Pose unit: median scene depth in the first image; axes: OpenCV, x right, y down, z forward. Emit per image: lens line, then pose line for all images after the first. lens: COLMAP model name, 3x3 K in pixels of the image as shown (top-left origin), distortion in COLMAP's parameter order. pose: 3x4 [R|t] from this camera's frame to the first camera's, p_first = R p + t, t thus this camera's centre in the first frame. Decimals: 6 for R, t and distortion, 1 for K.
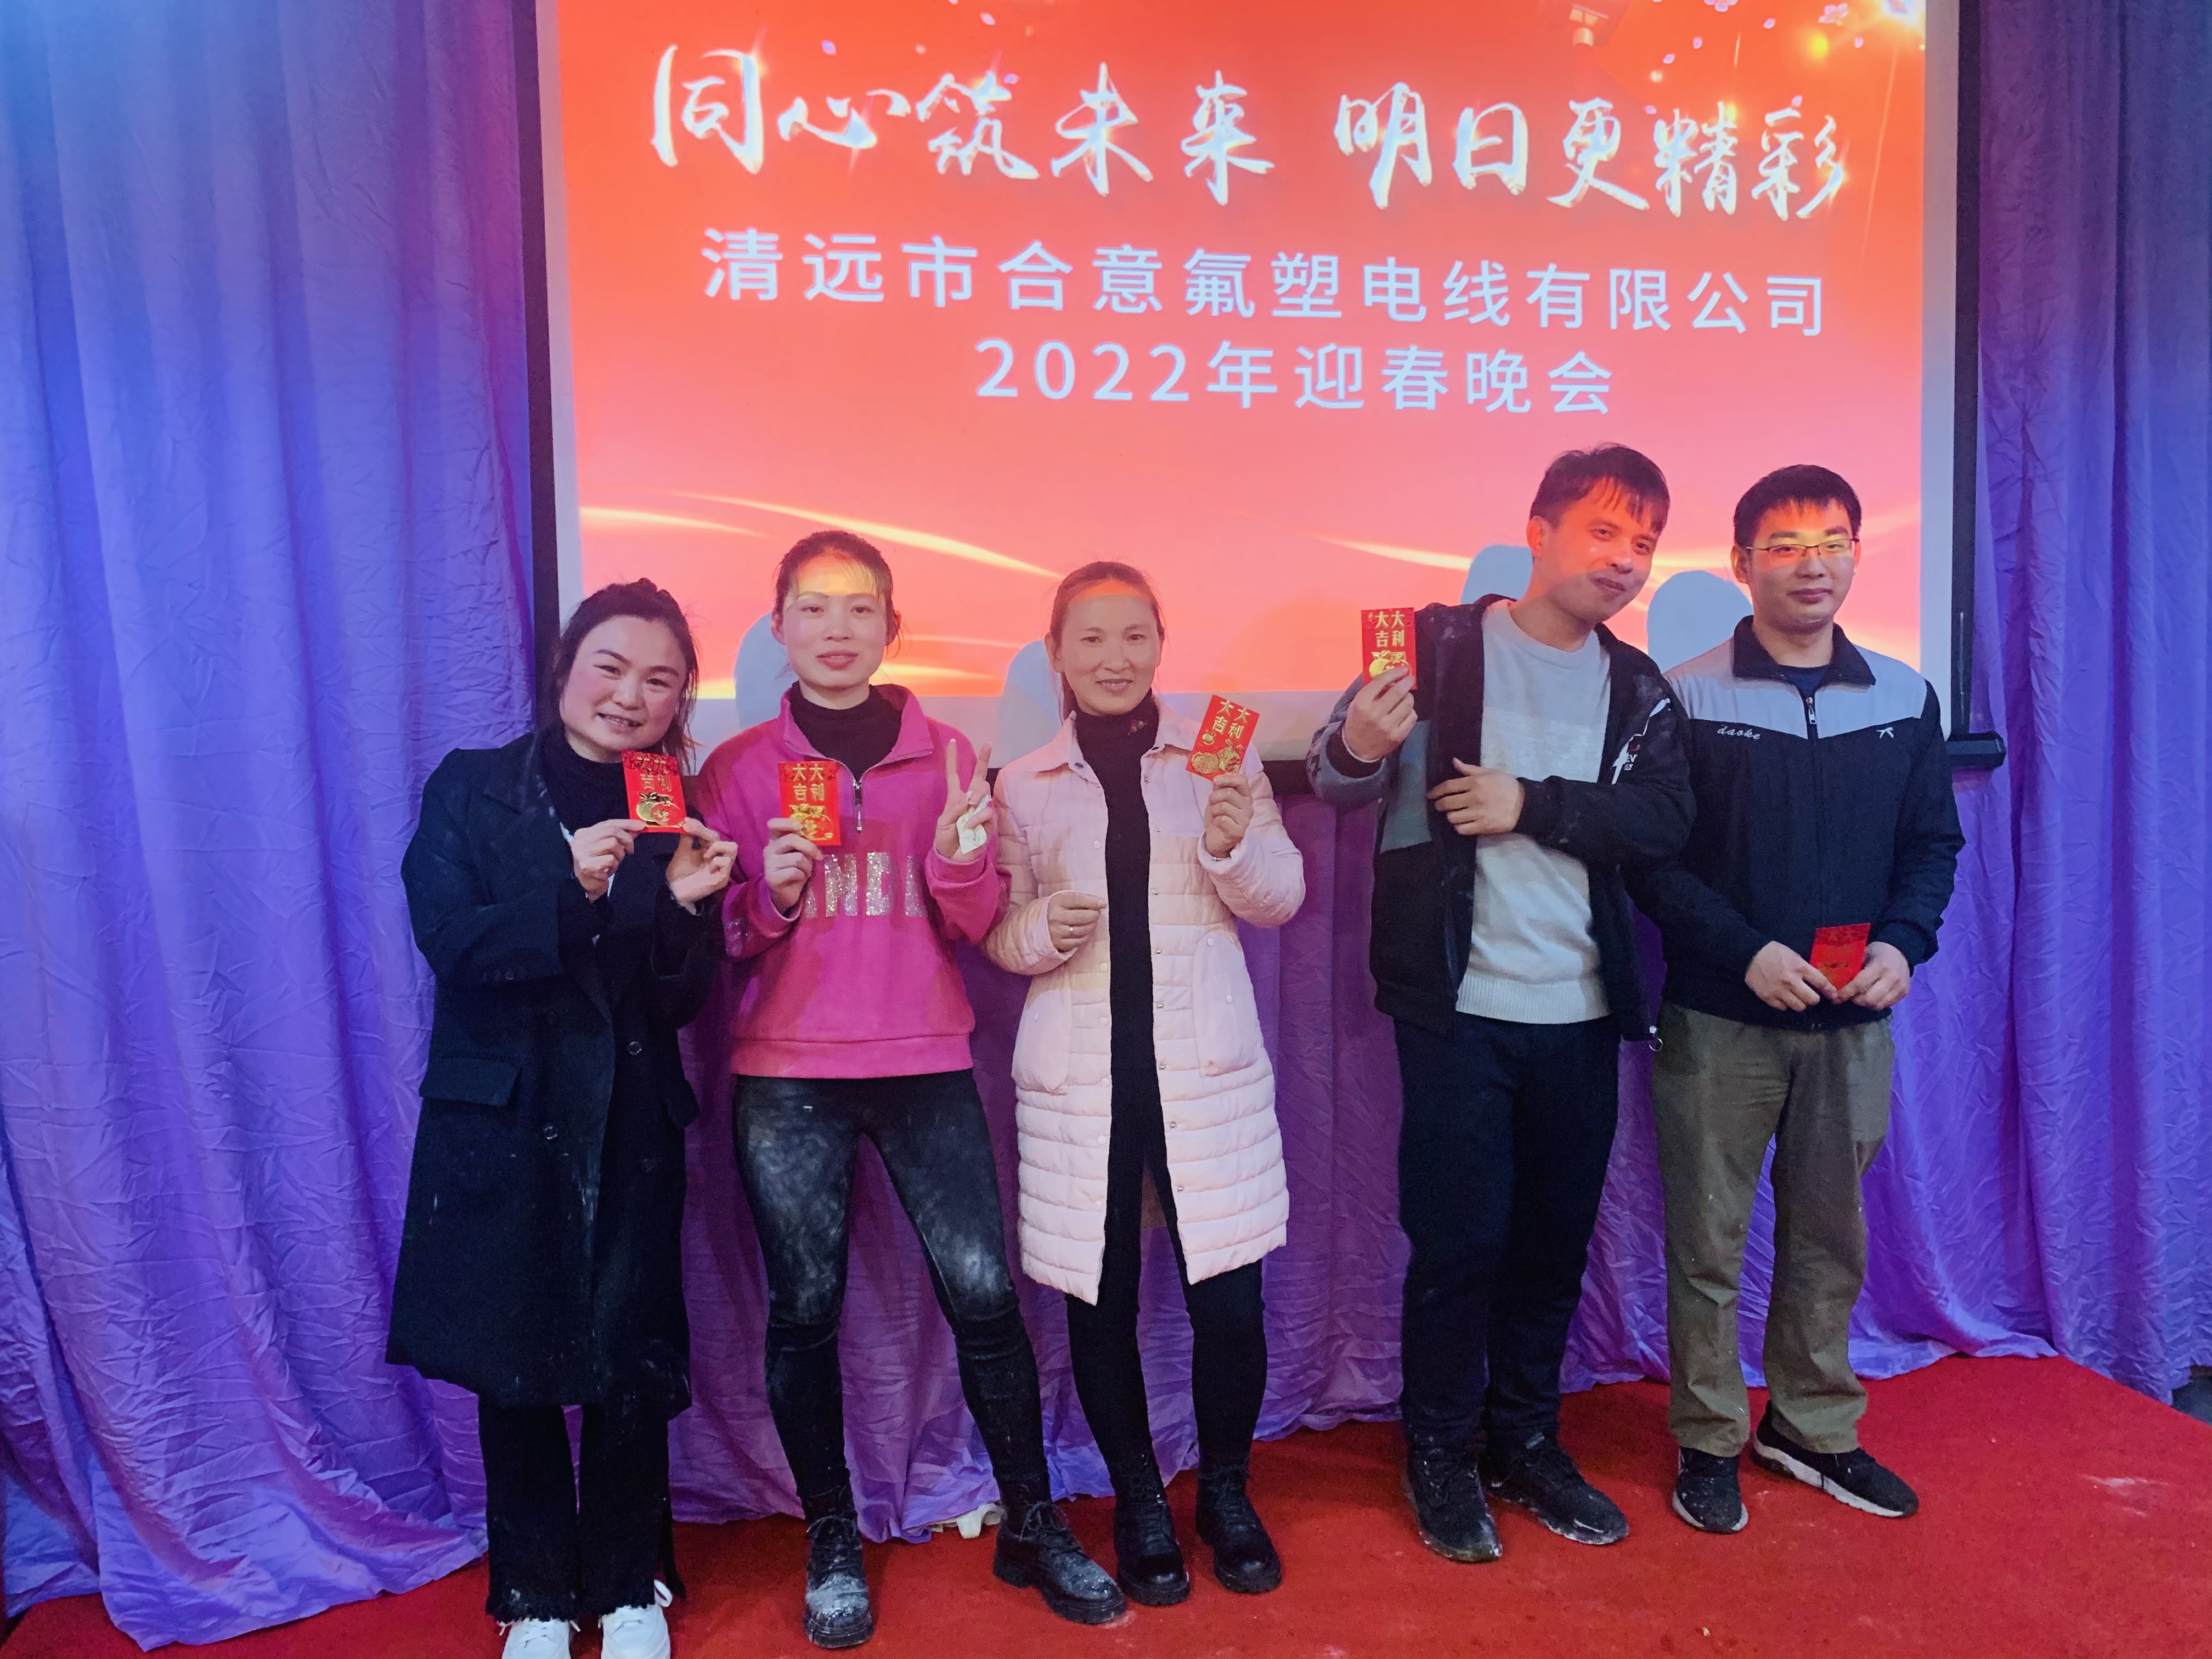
lens RADIAL K [[1723.2, 0, 1107.9], [0, 1723.2, 829.4], [0, 0, 1]] dist [0.010784, -0.003595]
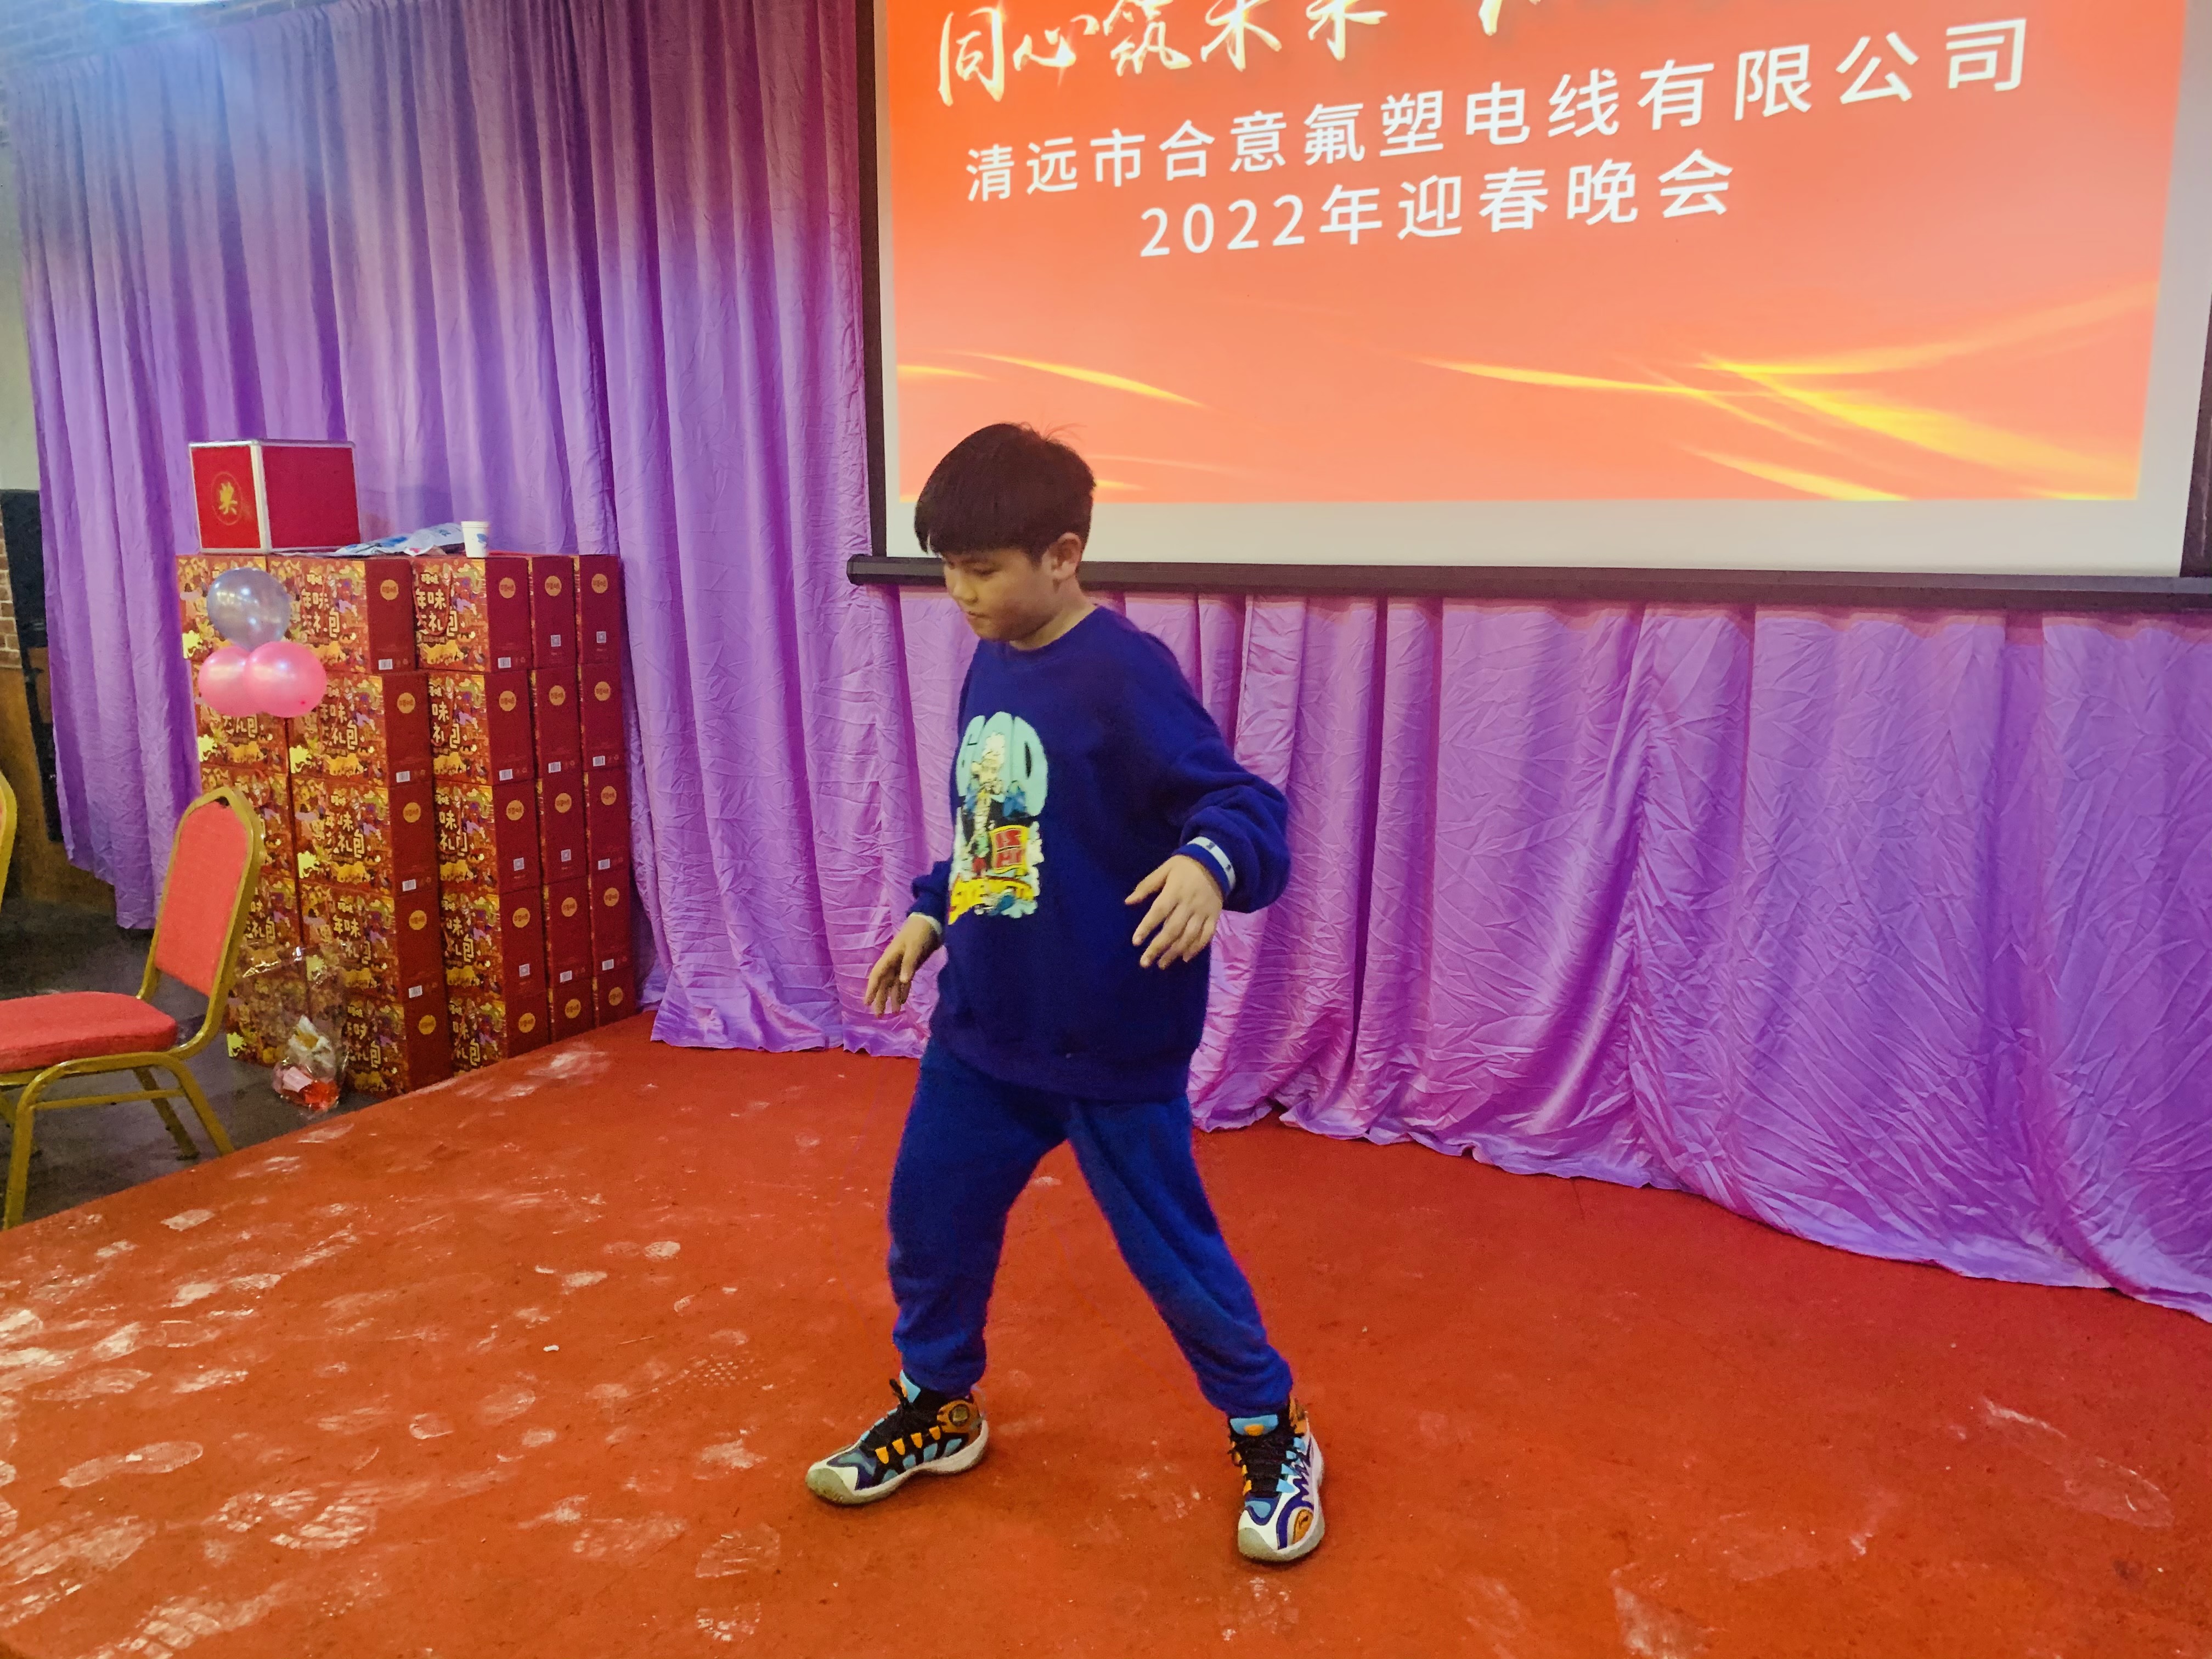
lens RADIAL K [[1723.2, 0, 1095.0], [0, 1723.2, 811.7], [0, 0, 1]] dist [0.010784, -0.003595]
pose [[0.721497, 0.144478, -0.677176, 0.768361], [-0.053406, 0.986687, 0.153612, -0.043907], [0.690355, -0.074665, 0.719608, 0.048092]]
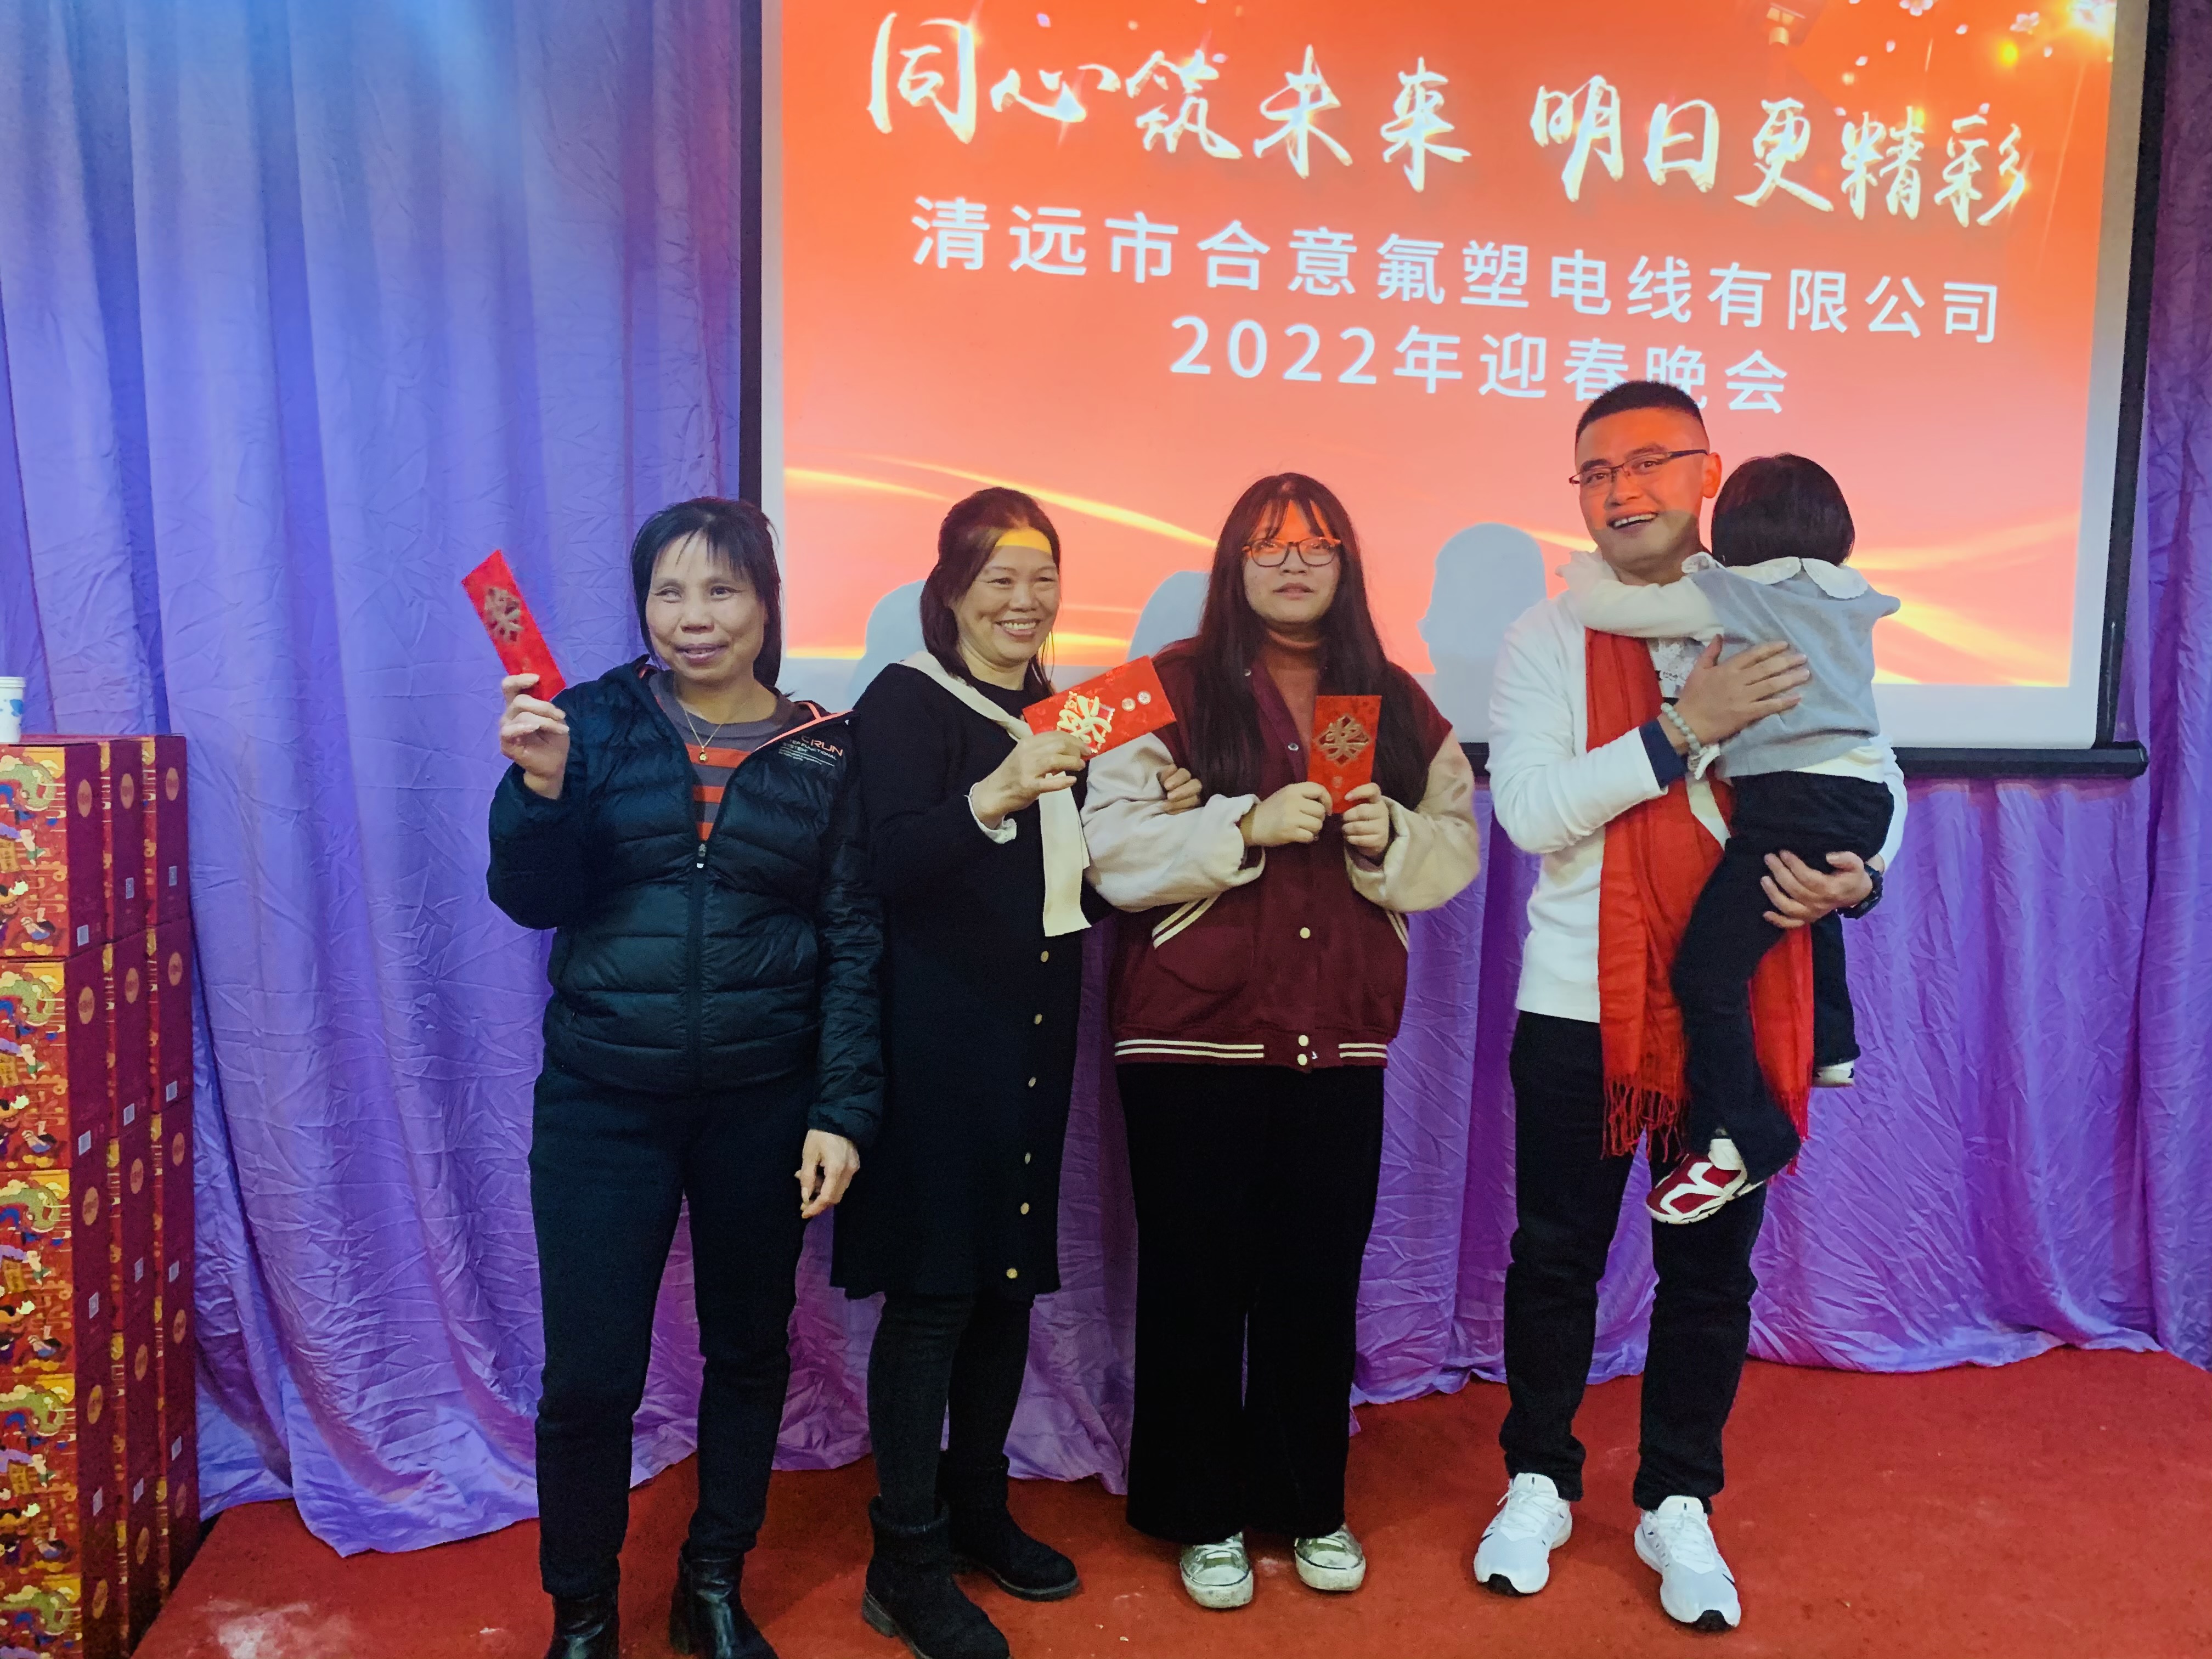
lens RADIAL K [[1723.2, 0, 1149.2], [0, 1723.2, 826.0], [0, 0, 1]] dist [0.010784, -0.003595]
pose [[0.999093, 0.042565, -0.000940, -0.073250], [-0.042523, 0.998708, 0.027807, -0.011451], [0.002122, -0.027742, 0.999613, -0.022060]]
